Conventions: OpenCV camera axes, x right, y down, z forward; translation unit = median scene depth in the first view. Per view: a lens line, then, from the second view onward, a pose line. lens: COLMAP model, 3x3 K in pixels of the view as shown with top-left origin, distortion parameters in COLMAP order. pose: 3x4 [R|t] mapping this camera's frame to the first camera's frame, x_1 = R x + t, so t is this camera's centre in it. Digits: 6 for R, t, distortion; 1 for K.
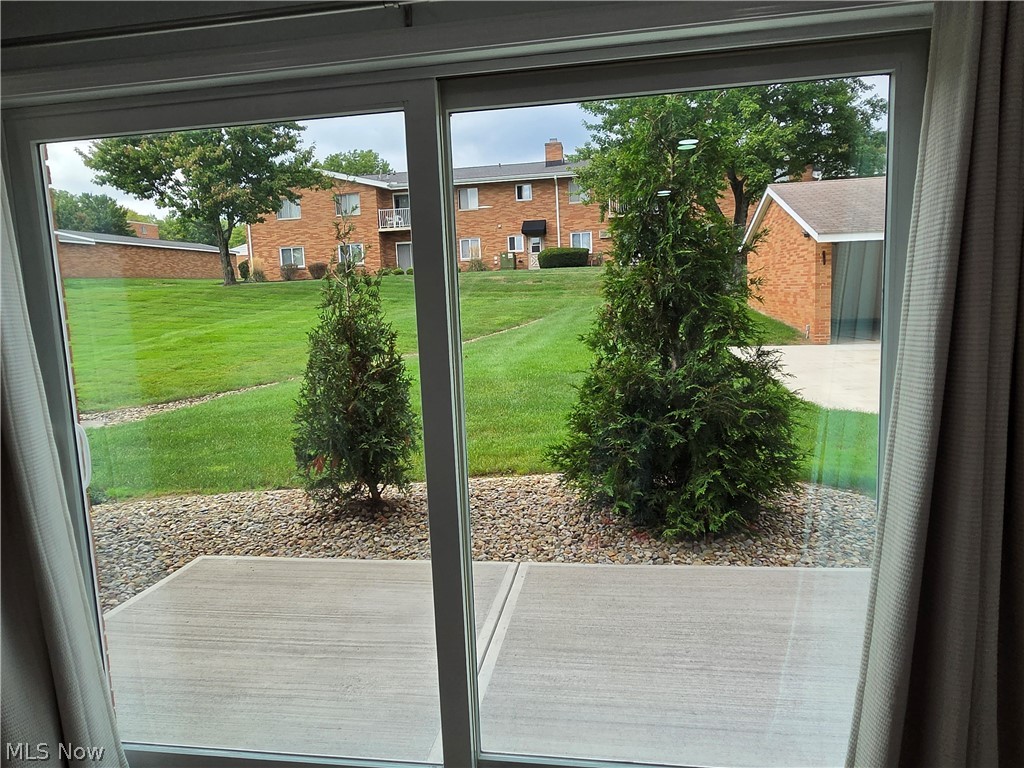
lens RADIAL K [[722.2, 0, 508.0], [0, 722.2, 391.0], [0, 0, 1]] dist [-0.030717, -0.003082]
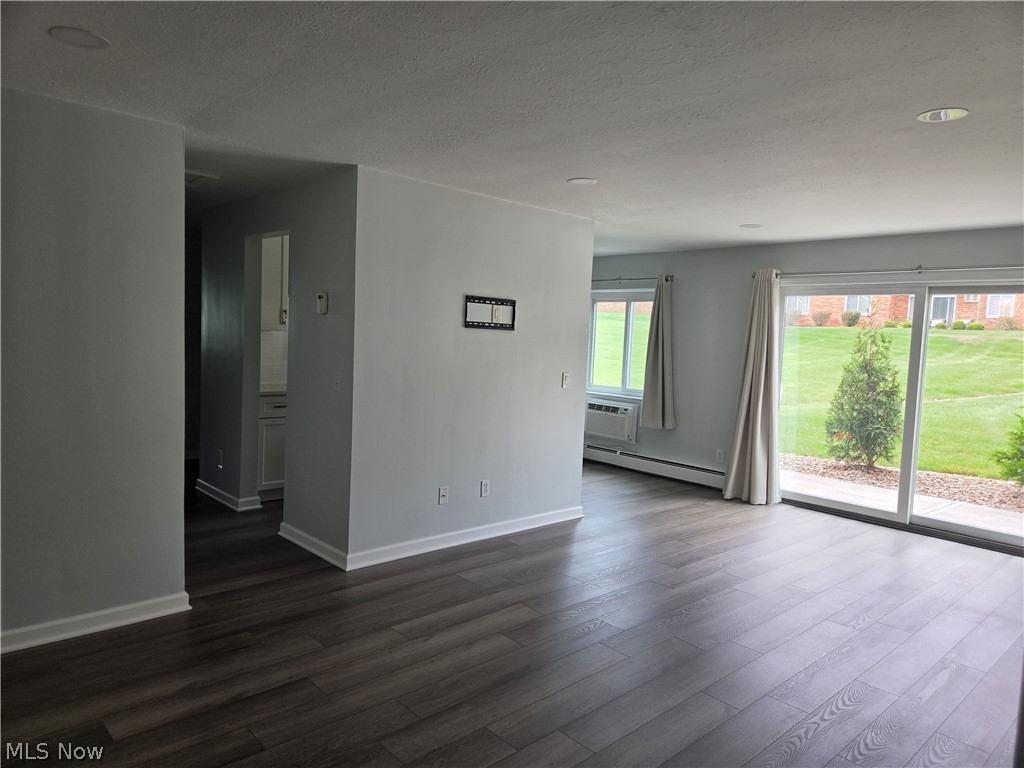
lens RADIAL K [[684.4, 0, 515.2], [0, 684.4, 374.2], [0, 0, 1]] dist [0.043508, -0.042733]
pose [[0.784742, 0.110390, -0.609913, 0.140043], [-0.156930, 0.987337, -0.023212, 0.112586], [0.599627, 0.113928, 0.792129, -0.887866]]
